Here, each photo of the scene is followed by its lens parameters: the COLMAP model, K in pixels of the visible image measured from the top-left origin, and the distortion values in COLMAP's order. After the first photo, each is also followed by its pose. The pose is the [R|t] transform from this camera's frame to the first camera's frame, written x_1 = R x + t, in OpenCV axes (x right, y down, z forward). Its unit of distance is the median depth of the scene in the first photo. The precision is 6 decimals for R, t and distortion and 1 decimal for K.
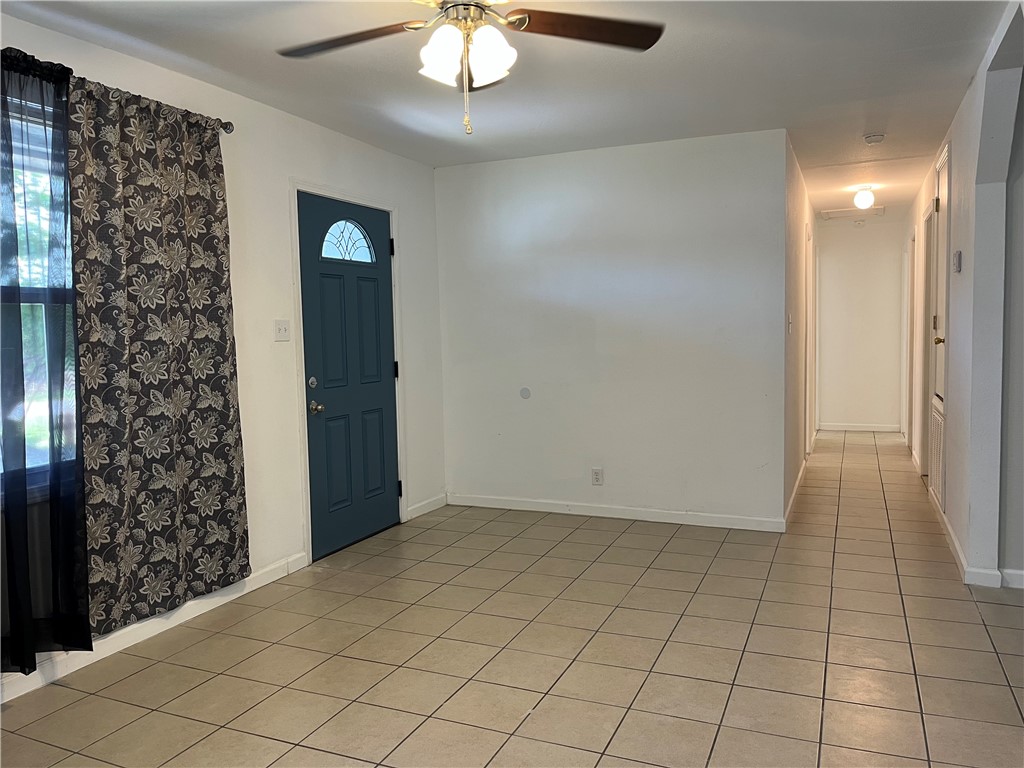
lens RADIAL K [[781.1, 0, 527.3], [0, 781.1, 389.5], [0, 0, 1]] dist [0.065236, -0.094060]
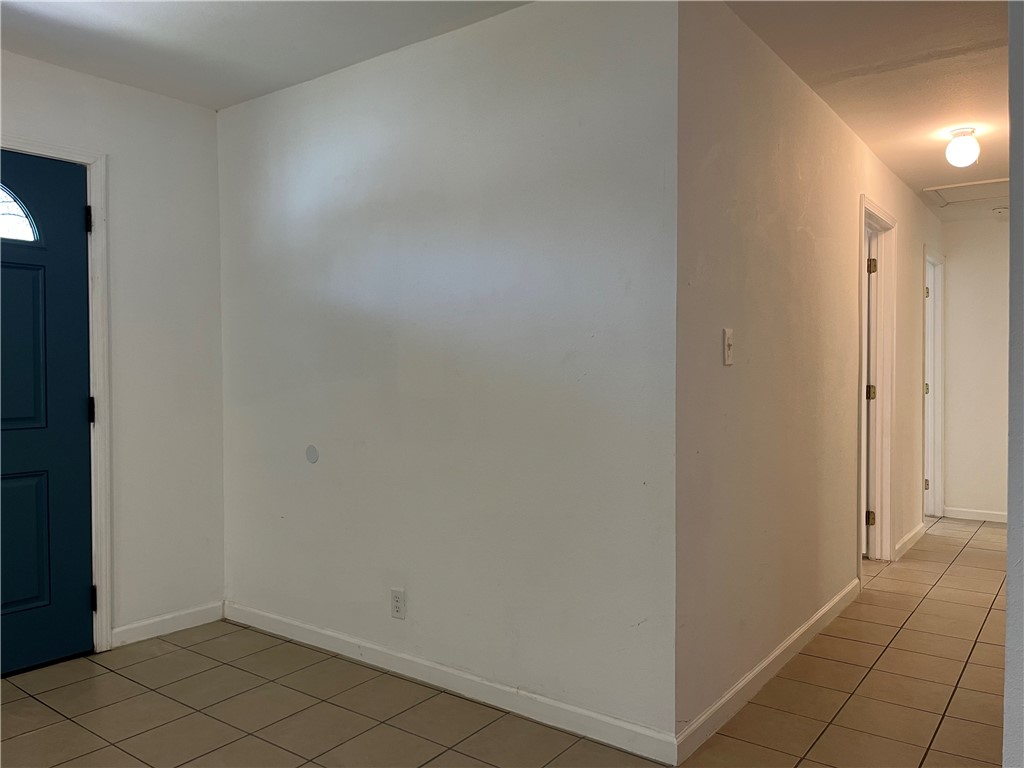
lens RADIAL K [[781.1, 0, 527.3], [0, 781.1, 389.5], [0, 0, 1]] dist [0.065236, -0.094060]
pose [[0.972474, 0.027813, -0.231344, 0.319837], [-0.039239, 0.998219, -0.044937, -0.026511], [0.229682, 0.052778, 0.971834, 0.447968]]
